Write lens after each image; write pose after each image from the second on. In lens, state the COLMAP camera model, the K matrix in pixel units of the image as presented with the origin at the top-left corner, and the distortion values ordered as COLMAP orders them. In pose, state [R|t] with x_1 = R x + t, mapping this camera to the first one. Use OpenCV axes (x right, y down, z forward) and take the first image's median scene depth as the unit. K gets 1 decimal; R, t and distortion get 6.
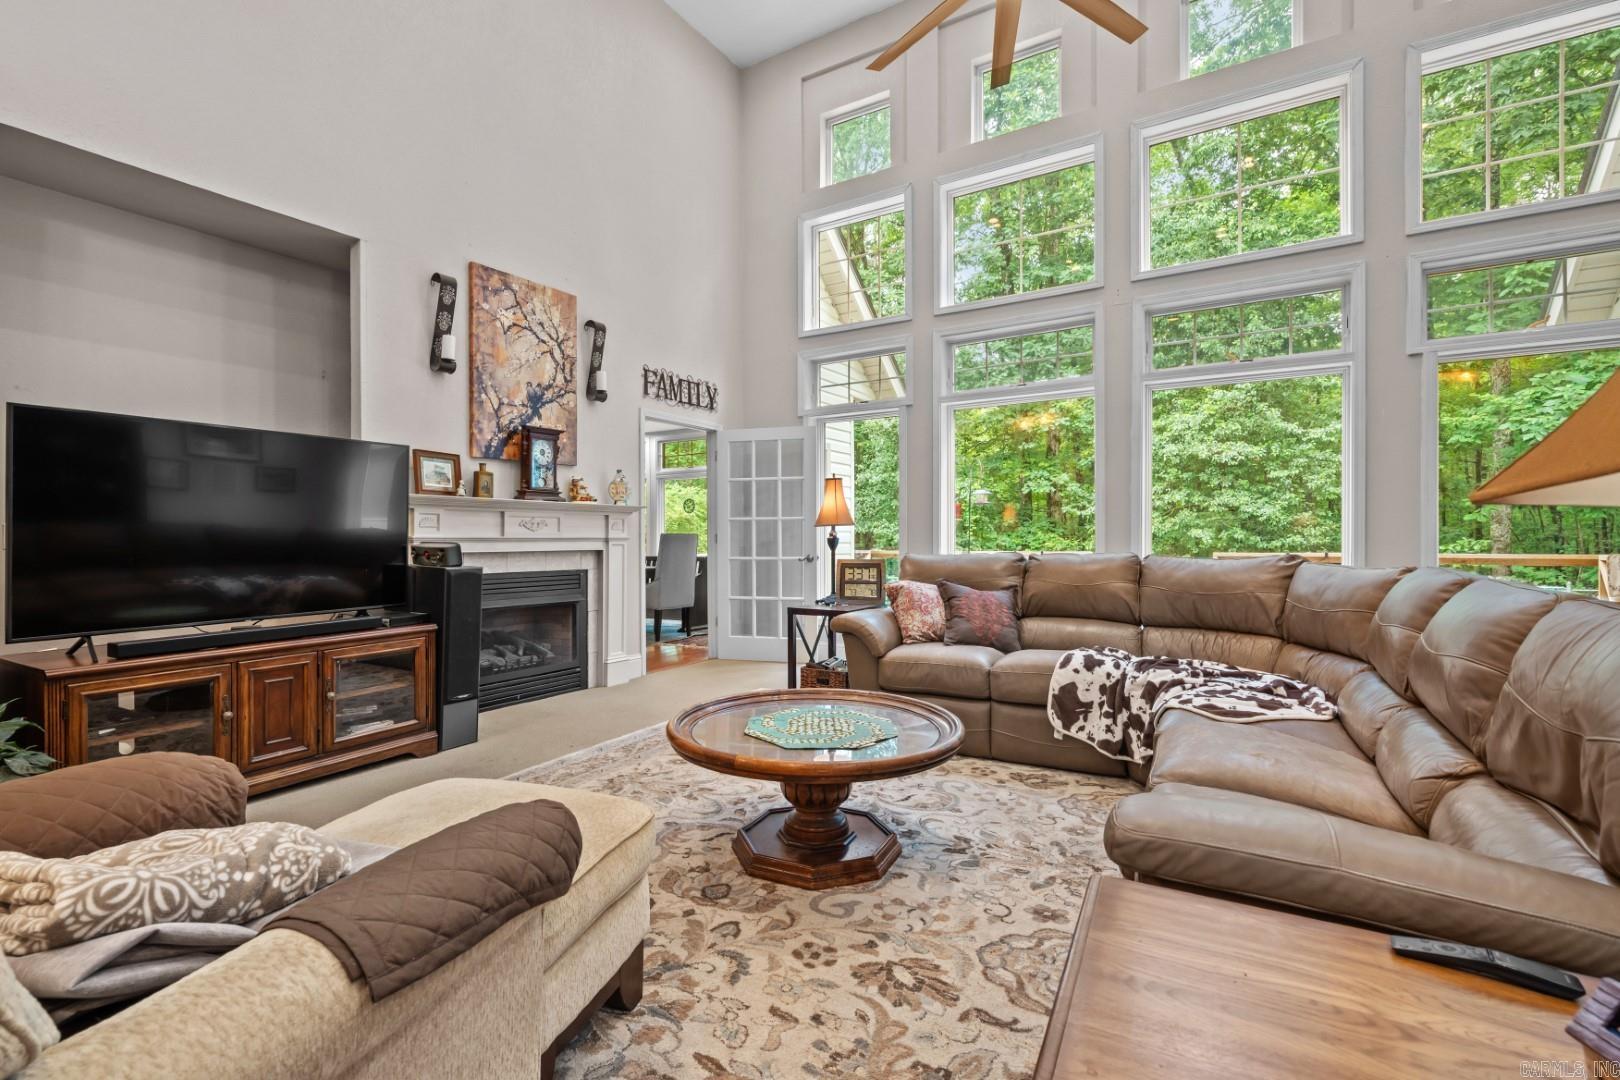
lens RADIAL K [[731.7, 0, 799.8], [0, 731.7, 535.6], [0, 0, 1]] dist [-0.002796, 0.000010]
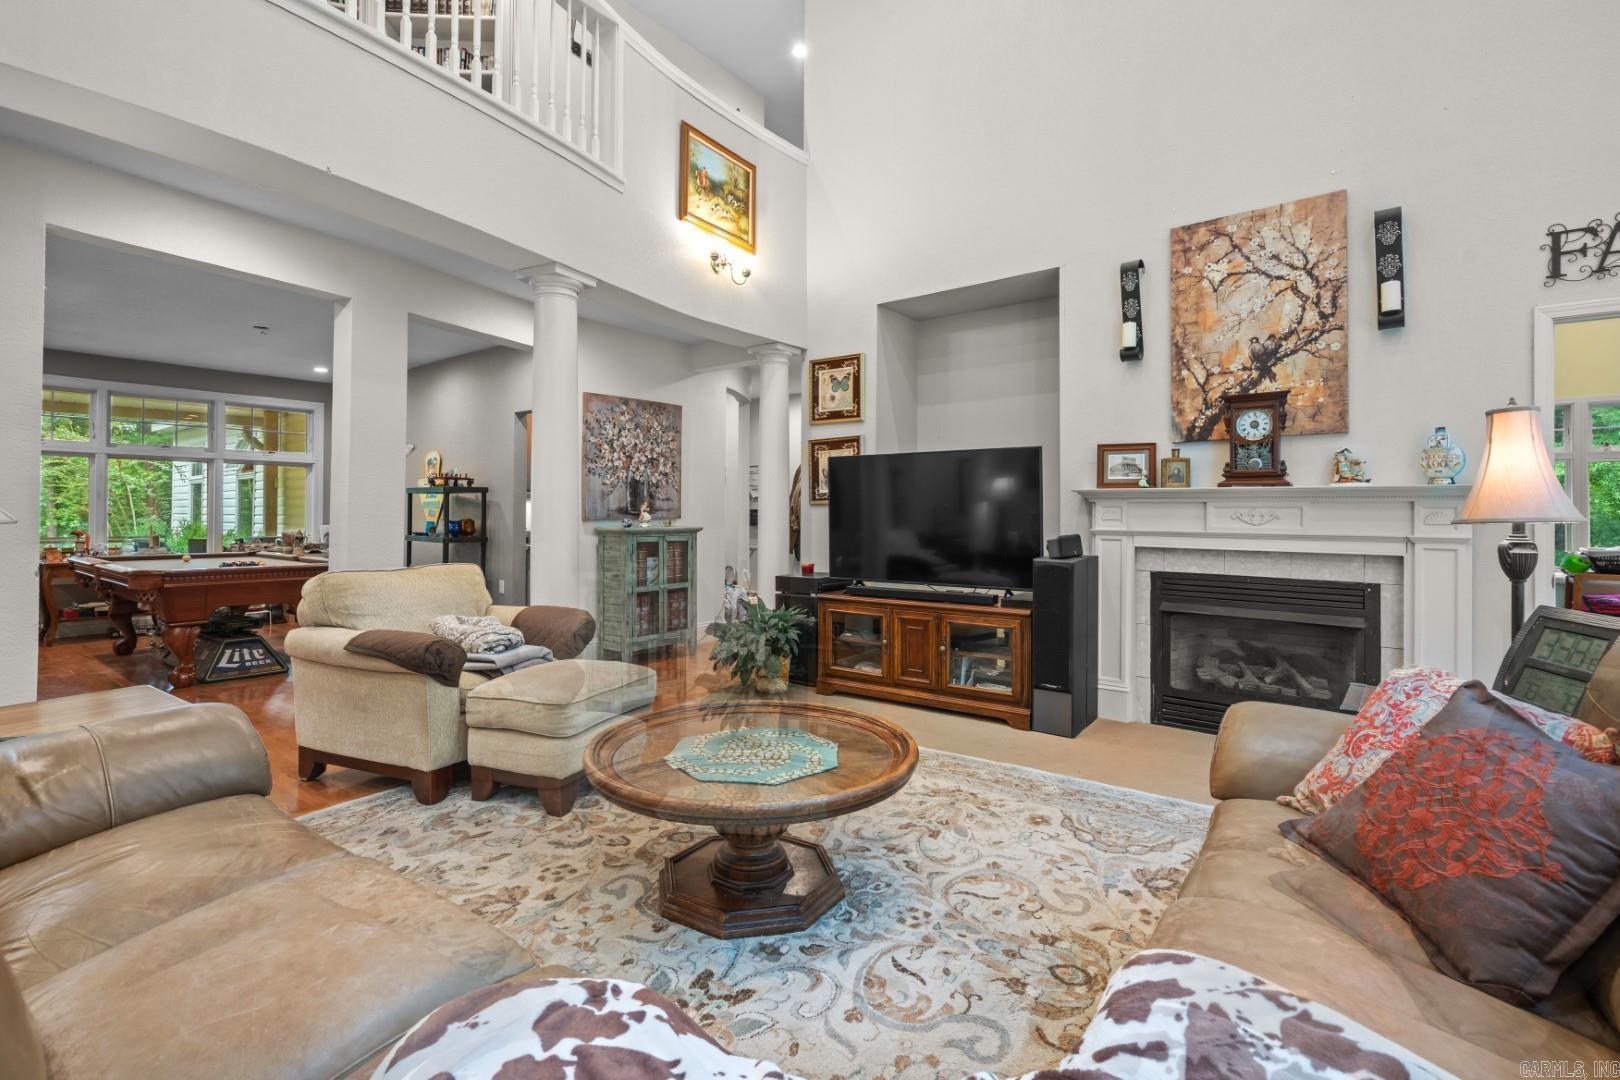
lens RADIAL K [[735.1, 0, 805.5], [0, 735.1, 509.3], [0, 0, 1]] dist [-0.002613, -0.000217]
pose [[-0.106307, -0.007354, -0.994306, 0.544520], [-0.007223, 0.999952, -0.006623, -0.016718], [0.994307, 0.006478, -0.106355, 0.691502]]
